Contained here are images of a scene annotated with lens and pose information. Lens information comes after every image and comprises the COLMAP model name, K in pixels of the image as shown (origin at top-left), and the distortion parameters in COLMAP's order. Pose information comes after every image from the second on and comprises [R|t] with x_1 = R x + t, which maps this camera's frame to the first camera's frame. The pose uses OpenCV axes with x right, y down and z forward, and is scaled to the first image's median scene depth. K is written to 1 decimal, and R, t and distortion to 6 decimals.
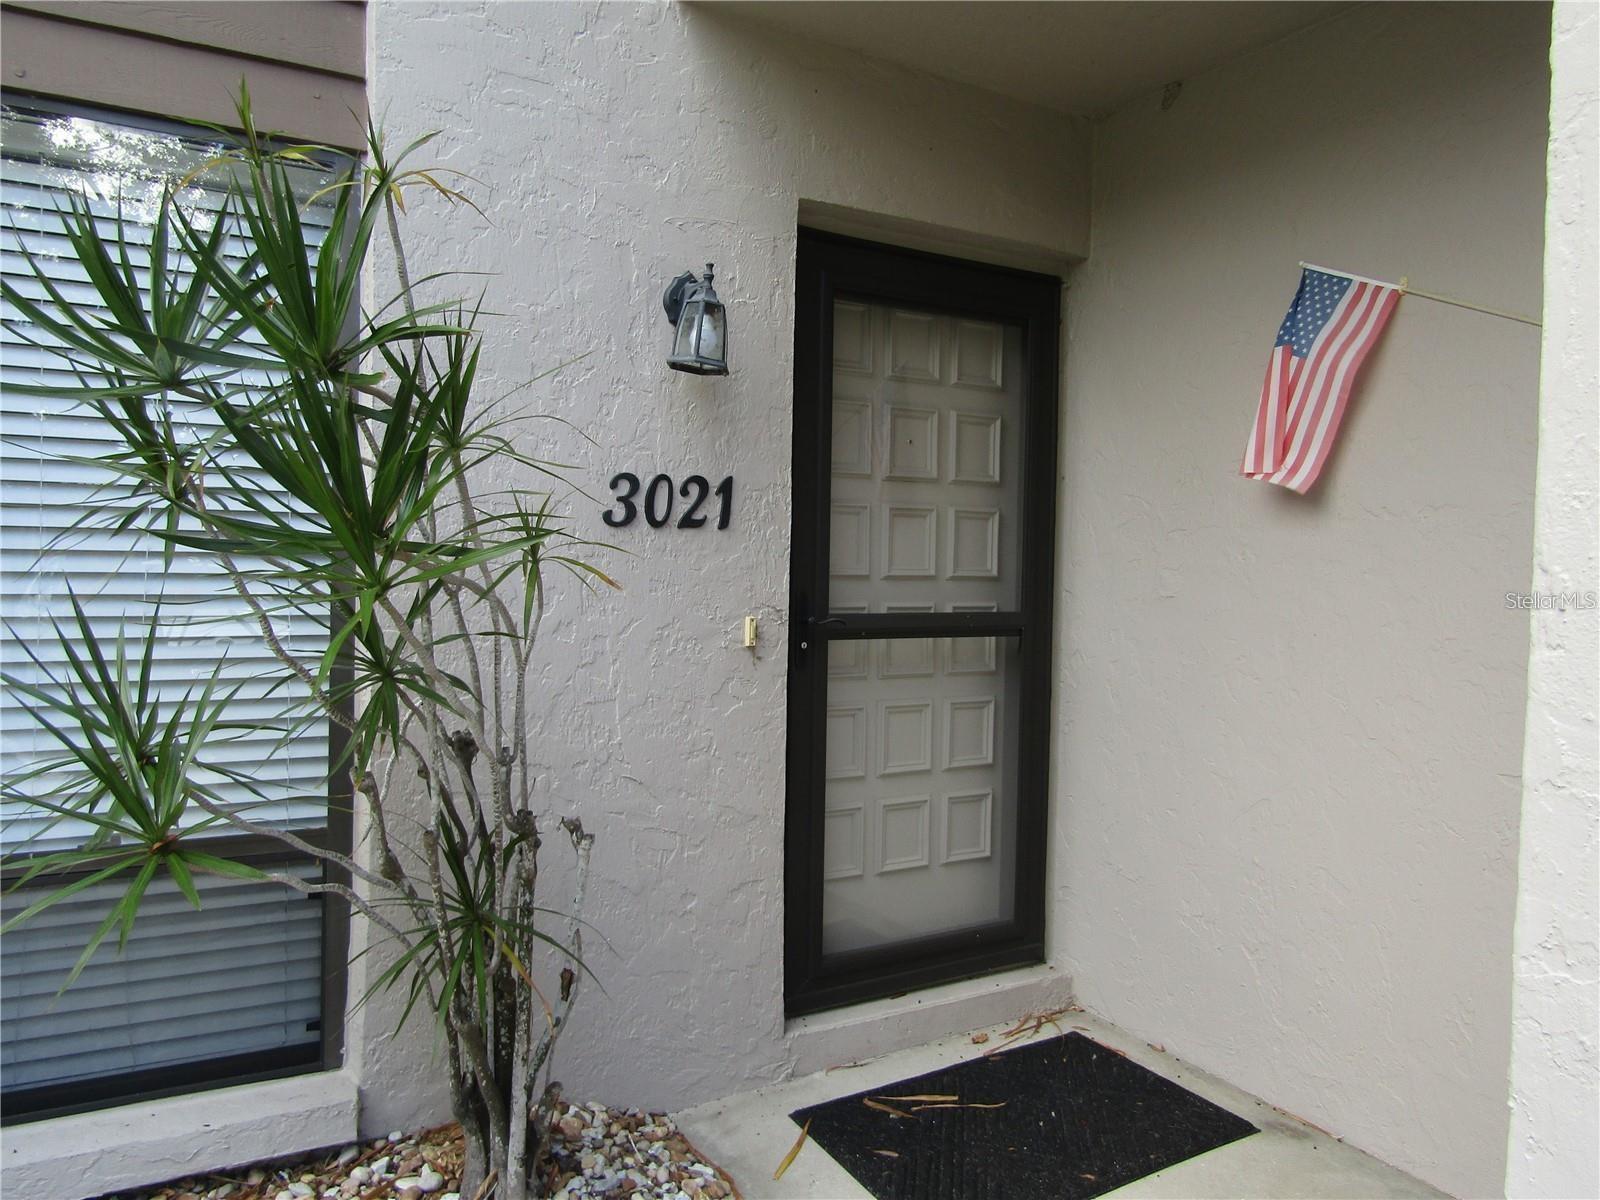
lens RADIAL K [[1136.7, 0, 796.6], [0, 1136.7, 600.1], [0, 0, 1]] dist [-0.011423, 0.002828]
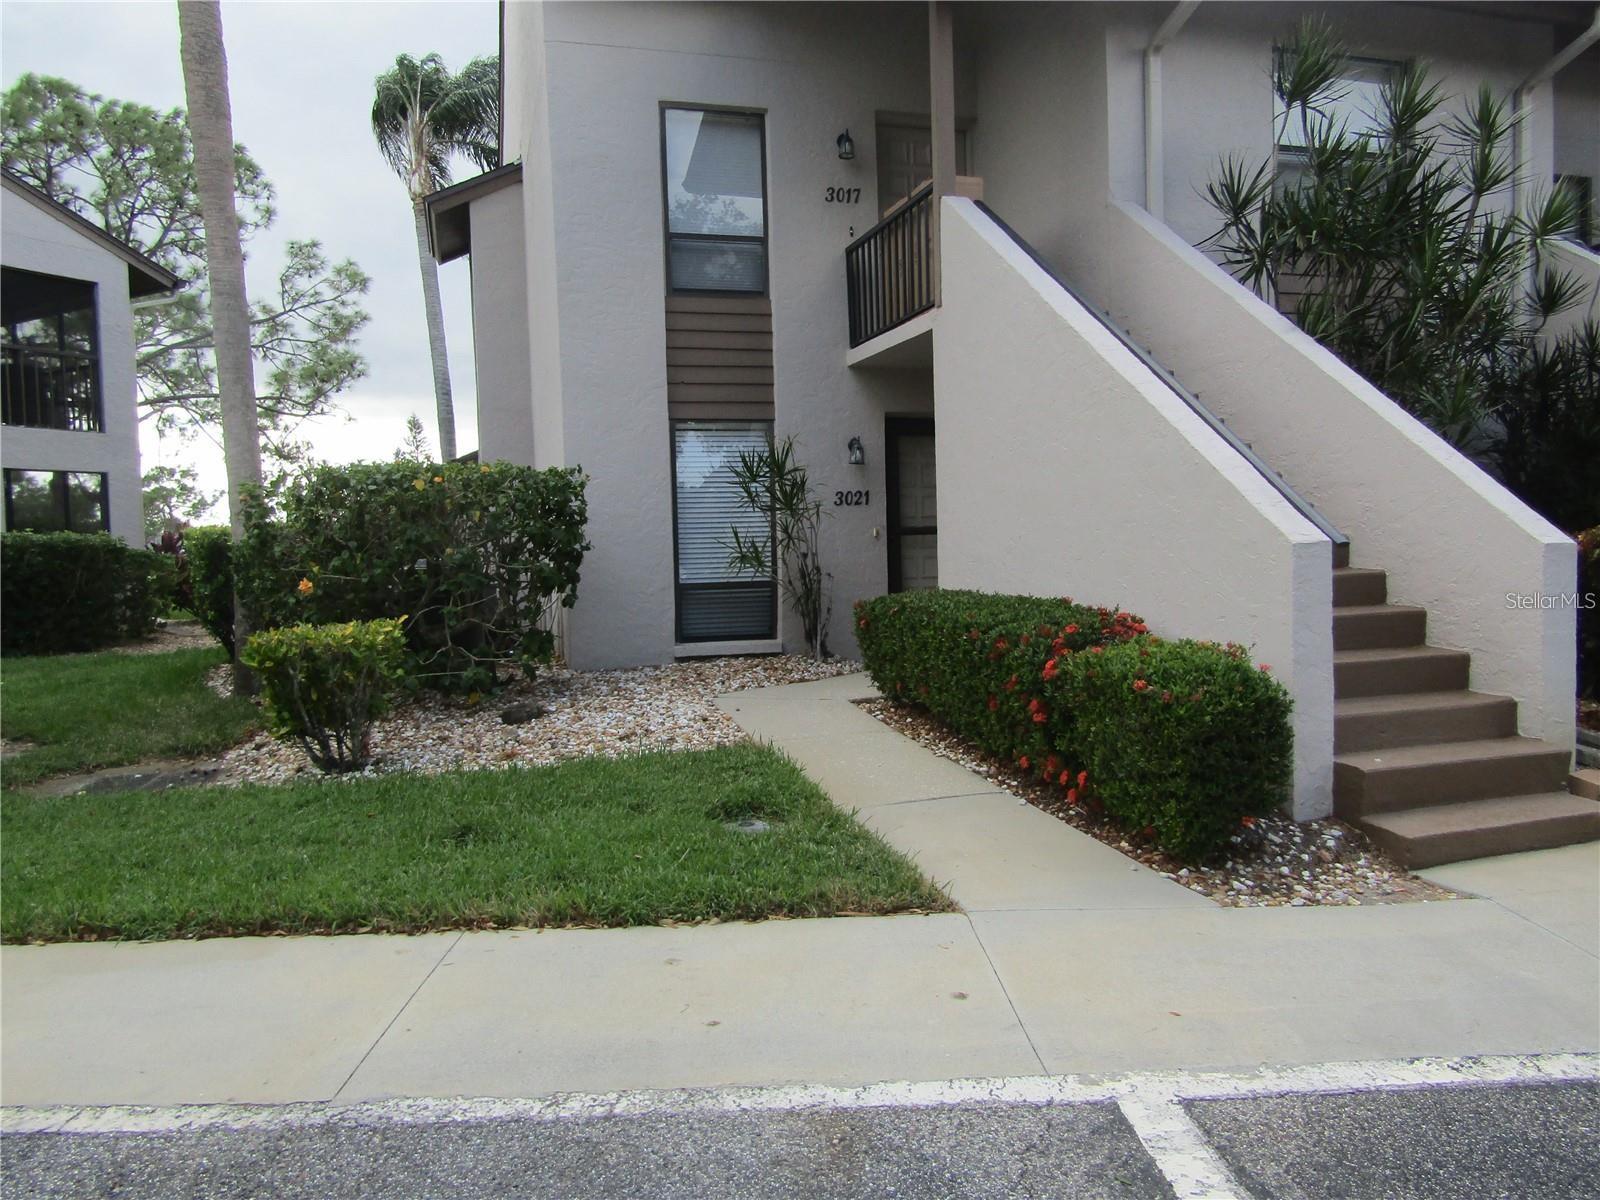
lens RADIAL K [[1136.7, 0, 800.7], [0, 1136.7, 599.9], [0, 0, 1]] dist [-0.011423, 0.002828]
pose [[0.971090, -0.036076, -0.235973, 0.621735], [0.037977, 0.999272, 0.003512, 0.239172], [0.235675, -0.012372, 0.971753, -2.803228]]
